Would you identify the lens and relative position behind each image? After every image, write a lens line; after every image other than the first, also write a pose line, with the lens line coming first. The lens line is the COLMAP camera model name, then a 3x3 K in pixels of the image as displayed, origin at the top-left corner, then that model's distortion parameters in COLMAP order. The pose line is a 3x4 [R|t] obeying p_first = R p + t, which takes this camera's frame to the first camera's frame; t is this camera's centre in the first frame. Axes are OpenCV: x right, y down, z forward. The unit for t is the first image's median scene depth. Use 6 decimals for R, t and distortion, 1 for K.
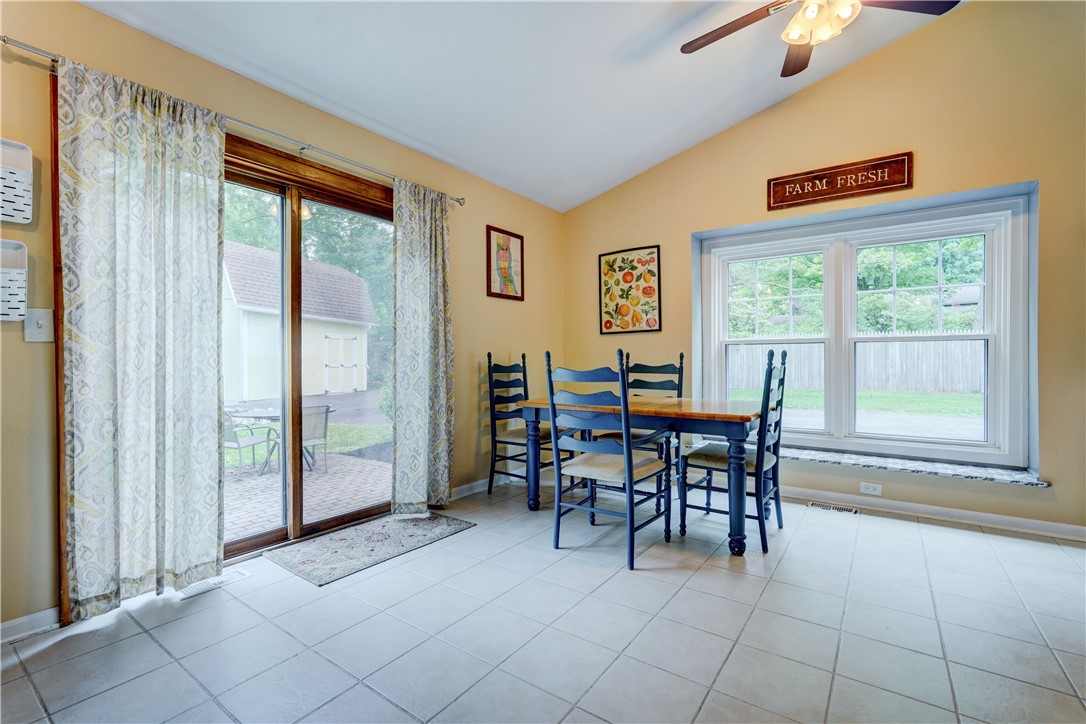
lens RADIAL K [[488.6, 0, 537.5], [0, 488.6, 358.4], [0, 0, 1]] dist [-0.006530, 0.005202]
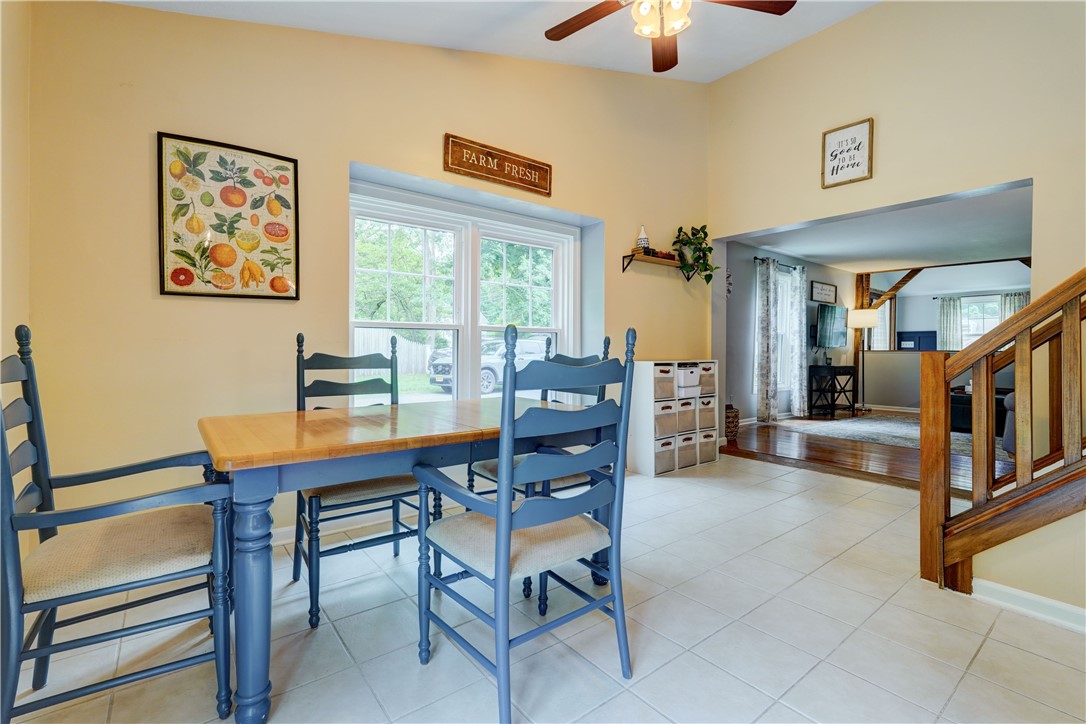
lens RADIAL K [[488.6, 0, 545.8], [0, 488.6, 346.9], [0, 0, 1]] dist [-0.006530, 0.005202]
pose [[0.277326, -0.001462, 0.960775, -0.248841], [-0.010836, 0.999930, 0.004650, -0.002534], [-0.960715, -0.011701, 0.277291, 0.511018]]
